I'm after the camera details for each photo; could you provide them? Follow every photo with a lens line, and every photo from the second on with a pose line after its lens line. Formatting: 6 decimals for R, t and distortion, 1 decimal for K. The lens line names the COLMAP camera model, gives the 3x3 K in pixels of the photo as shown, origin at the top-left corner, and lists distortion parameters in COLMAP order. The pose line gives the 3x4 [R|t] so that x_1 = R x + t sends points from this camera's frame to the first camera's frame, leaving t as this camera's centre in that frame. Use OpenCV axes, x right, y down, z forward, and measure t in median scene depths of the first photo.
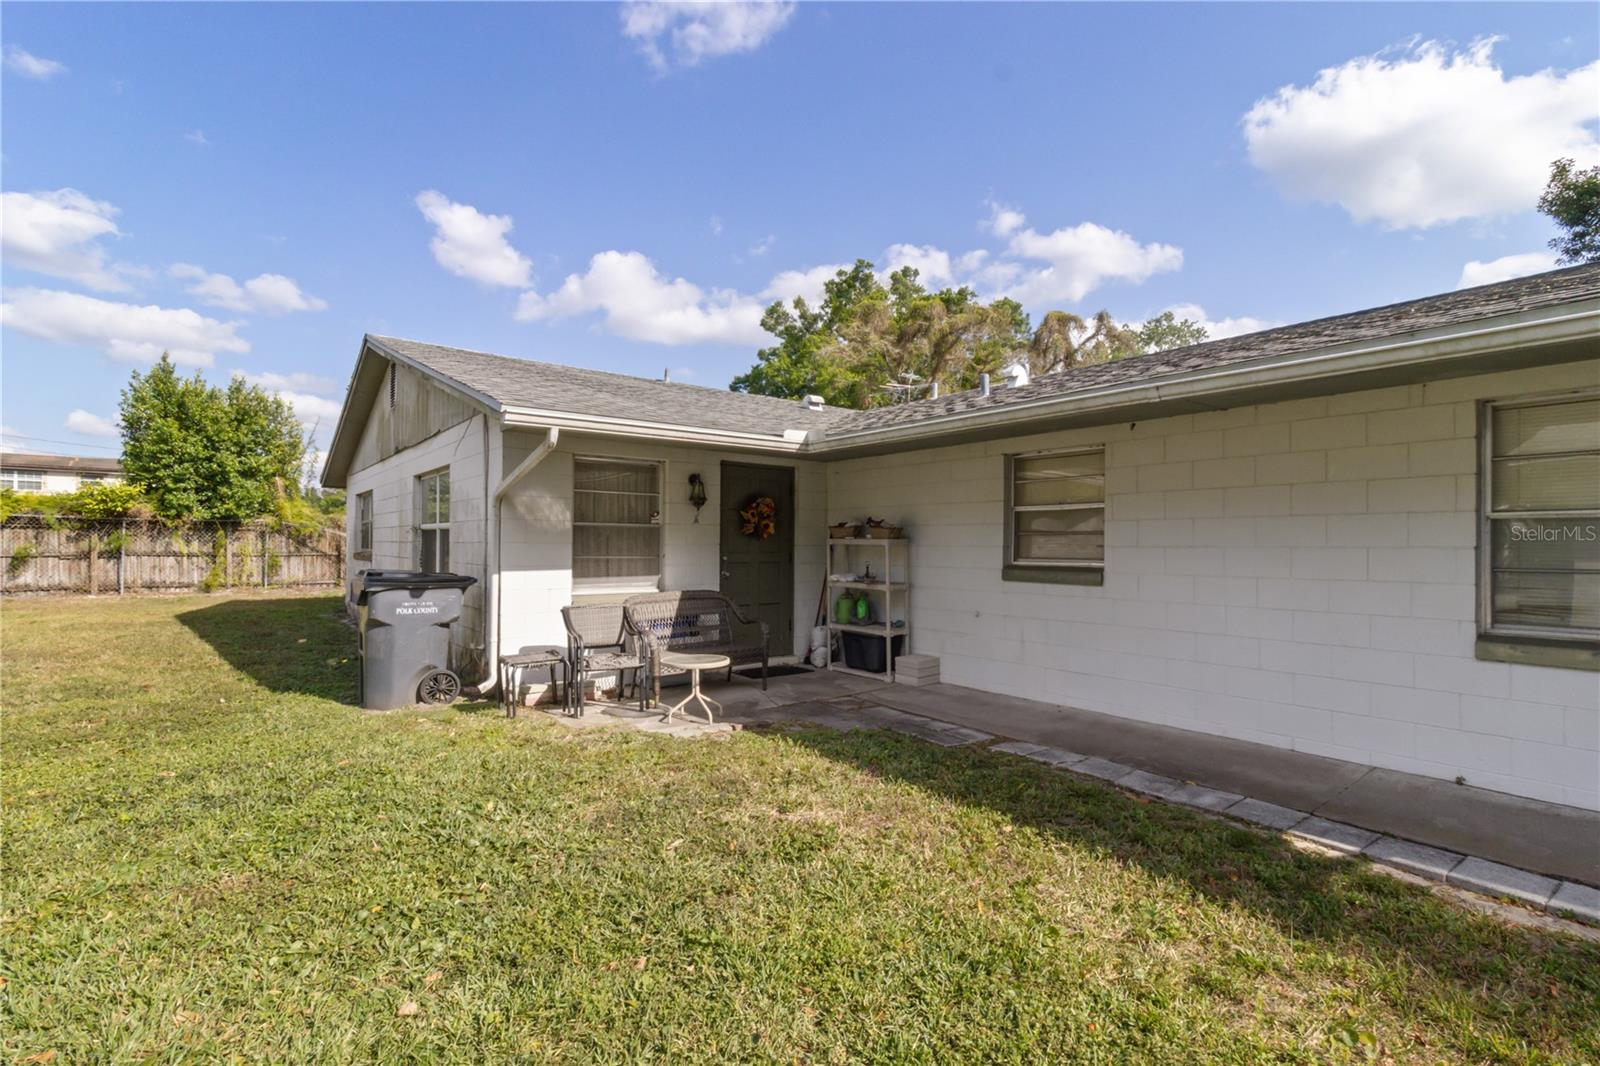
lens RADIAL K [[769.3, 0, 812.7], [0, 769.3, 539.5], [0, 0, 1]] dist [0.003747, -0.001498]
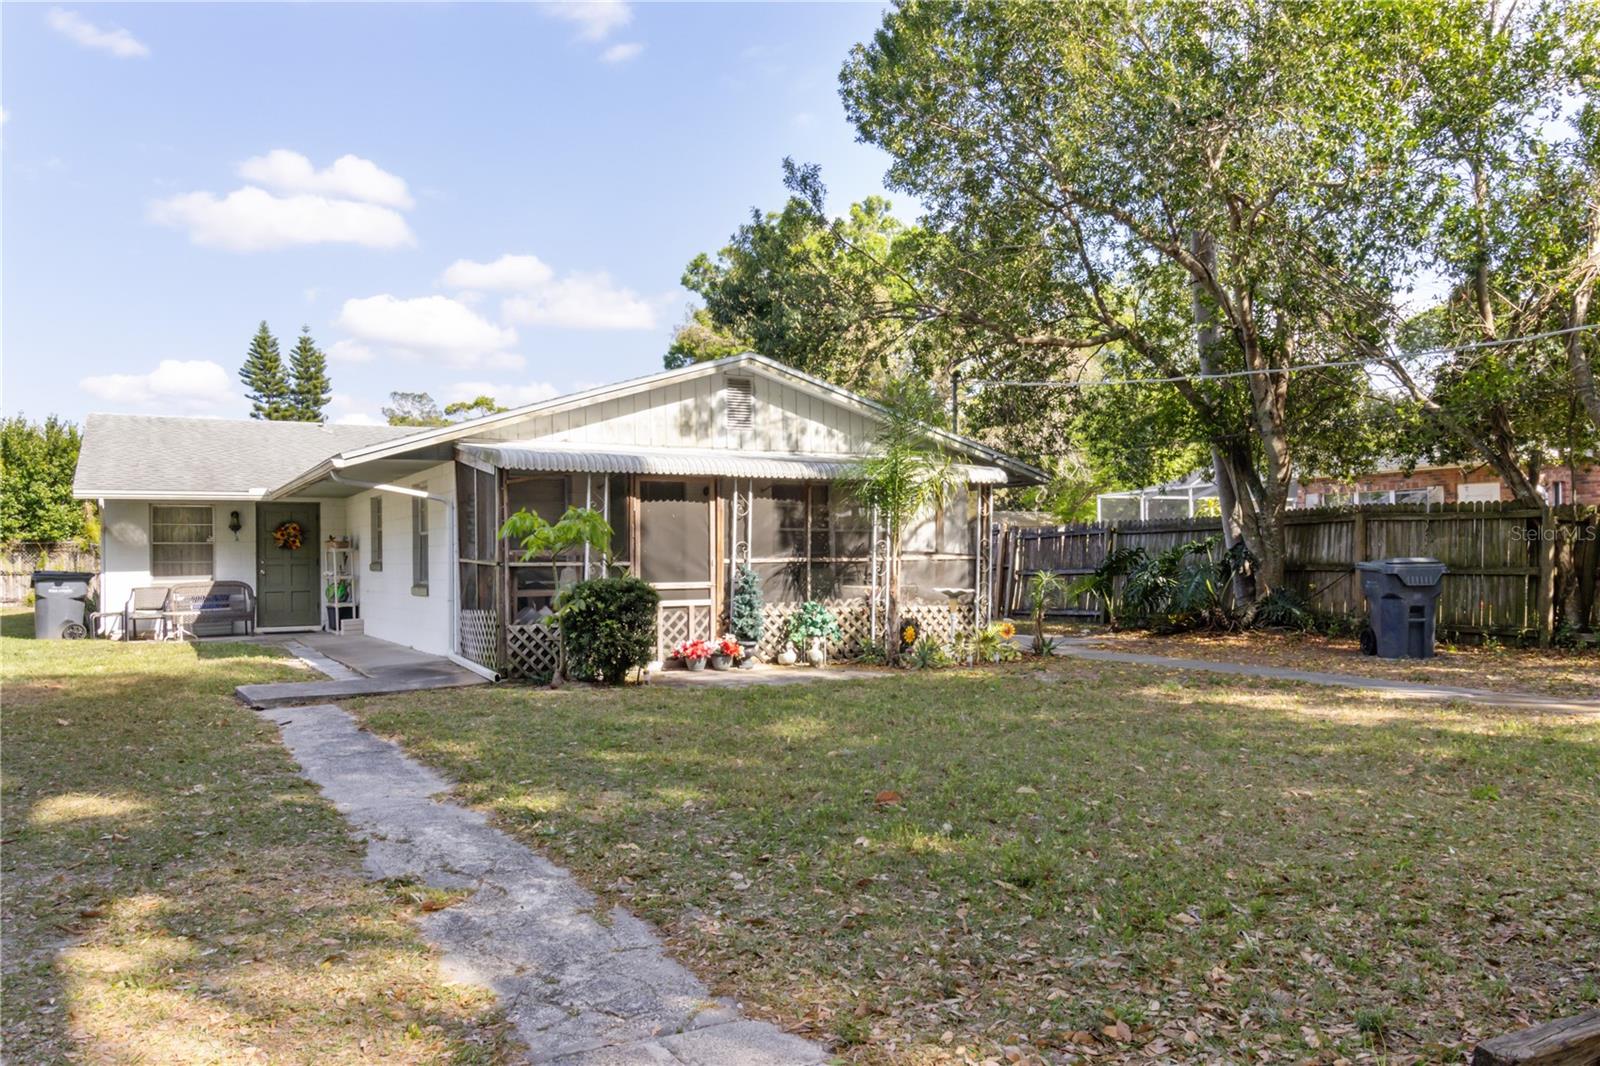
lens RADIAL K [[1220.1, 0, 805.8], [0, 1220.1, 541.6], [0, 0, 1]] dist [-0.012218, -0.004064]
pose [[0.988197, -0.020356, -0.151828, 1.355887], [0.019170, 0.999773, -0.009271, 0.025403], [0.151982, 0.006251, 0.988363, -1.300631]]
